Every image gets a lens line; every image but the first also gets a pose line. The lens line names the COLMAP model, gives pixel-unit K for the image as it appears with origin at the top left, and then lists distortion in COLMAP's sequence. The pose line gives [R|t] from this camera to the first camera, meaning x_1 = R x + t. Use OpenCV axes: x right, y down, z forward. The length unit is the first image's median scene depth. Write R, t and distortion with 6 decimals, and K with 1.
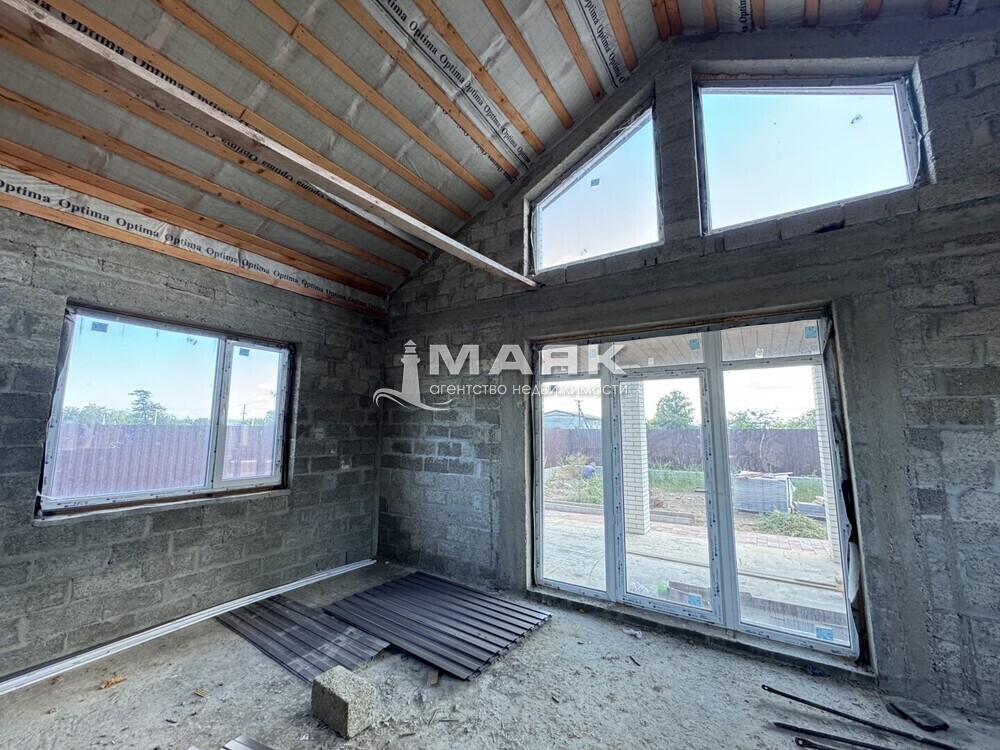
lens RADIAL K [[399.0, 0, 498.6], [0, 399.0, 375.9], [0, 0, 1]] dist [-0.006069, 0.001682]
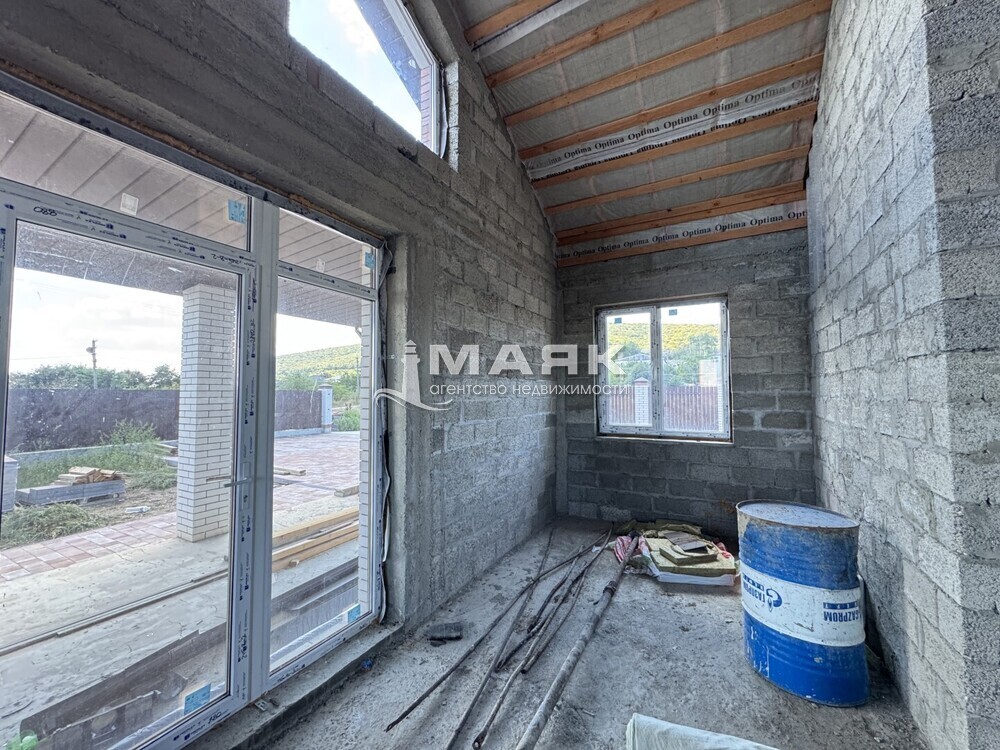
lens RADIAL K [[399.0, 0, 499.3], [0, 399.0, 374.4], [0, 0, 1]] dist [-0.006069, 0.001682]
pose [[-0.067052, 0.043060, 0.996820, -0.071910], [-0.125948, 0.990711, -0.051268, 0.159524], [-0.989768, -0.128985, -0.061006, 0.872352]]
